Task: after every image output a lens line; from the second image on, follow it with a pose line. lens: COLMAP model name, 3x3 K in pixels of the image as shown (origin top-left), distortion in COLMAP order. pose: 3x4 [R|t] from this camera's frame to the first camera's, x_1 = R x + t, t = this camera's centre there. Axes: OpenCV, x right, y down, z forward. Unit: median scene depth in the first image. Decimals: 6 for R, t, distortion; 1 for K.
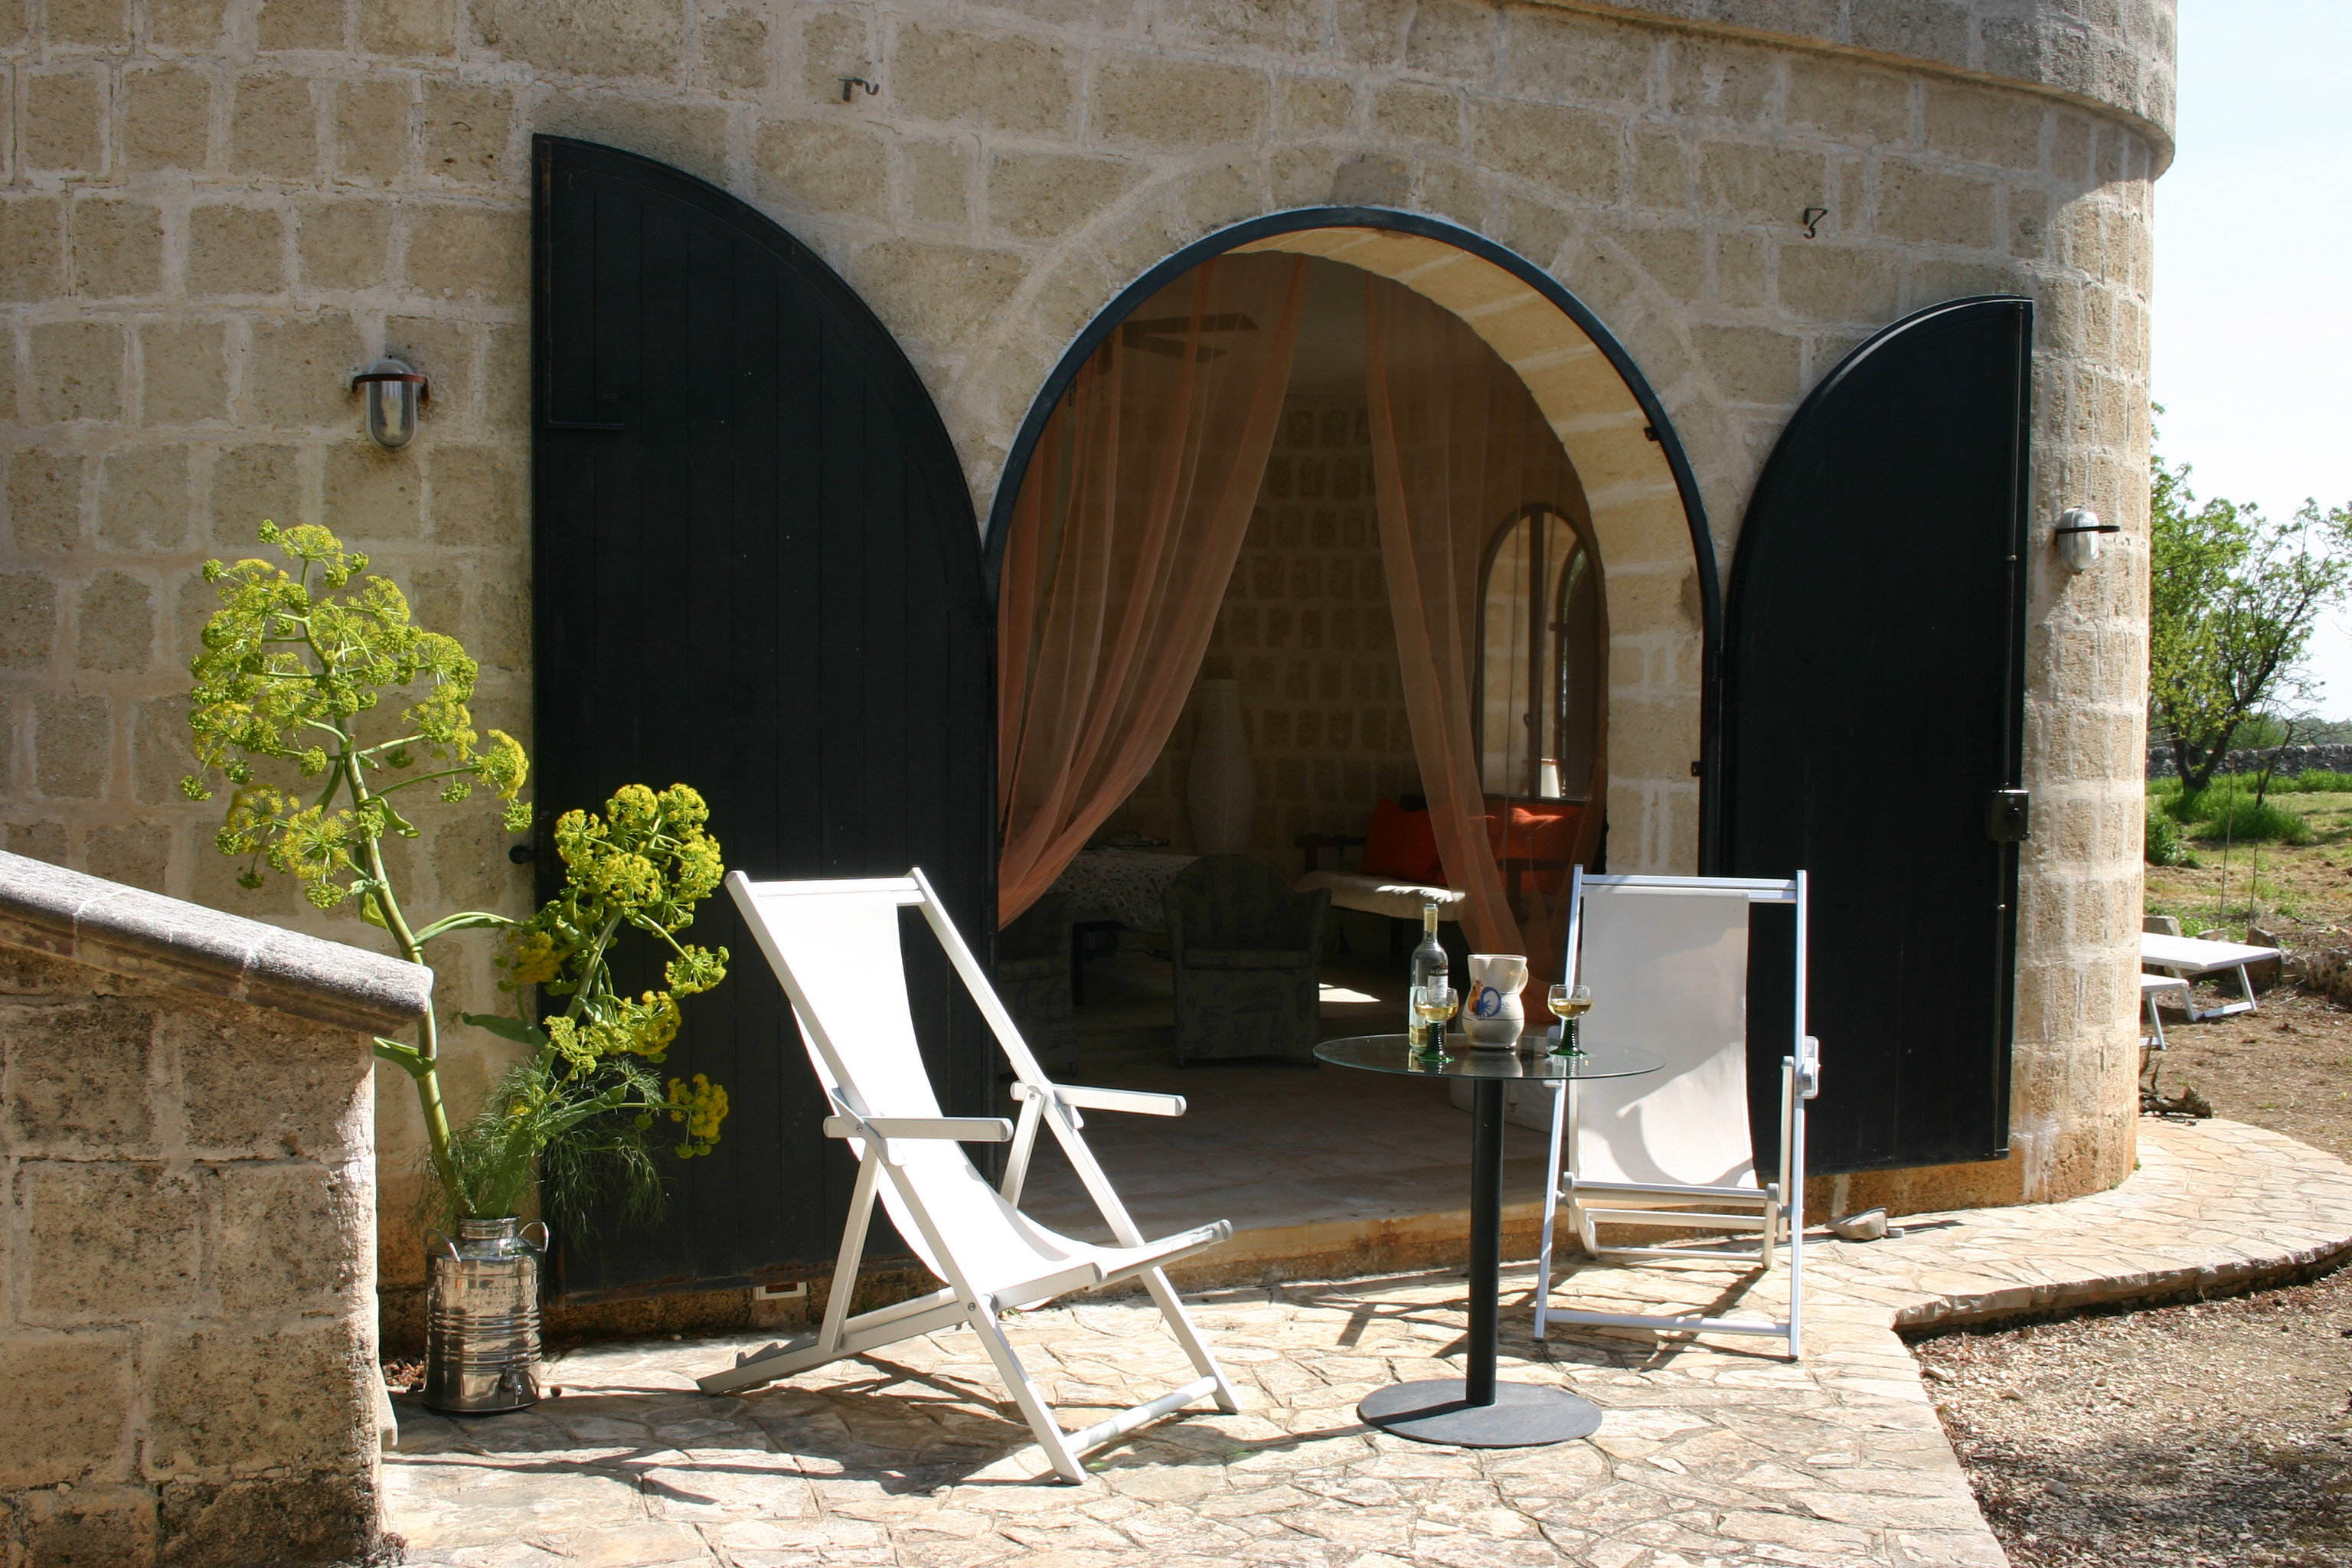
lens RADIAL K [[2360.3, 0, 1174.8], [0, 2360.3, 783.2], [0, 0, 1]] dist [0.079177, 0.000000]
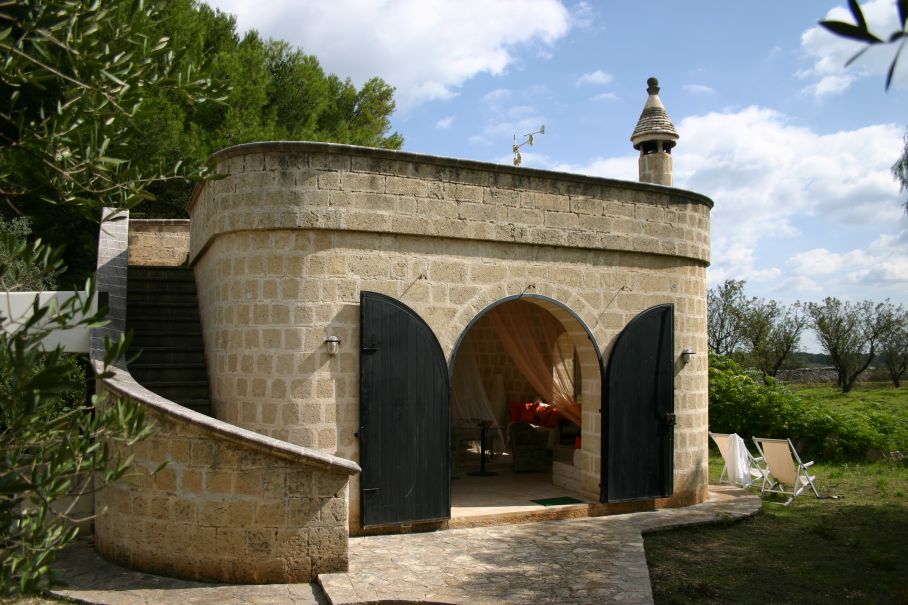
lens RADIAL K [[898.5, 0, 455.7], [0, 898.5, 302.1], [0, 0, 1]] dist [-0.009782, 0.000000]
pose [[0.999938, 0.003473, 0.010574, -0.086303], [-0.002891, 0.998506, -0.054566, -0.138274], [-0.010748, 0.054532, 0.998454, -0.838700]]
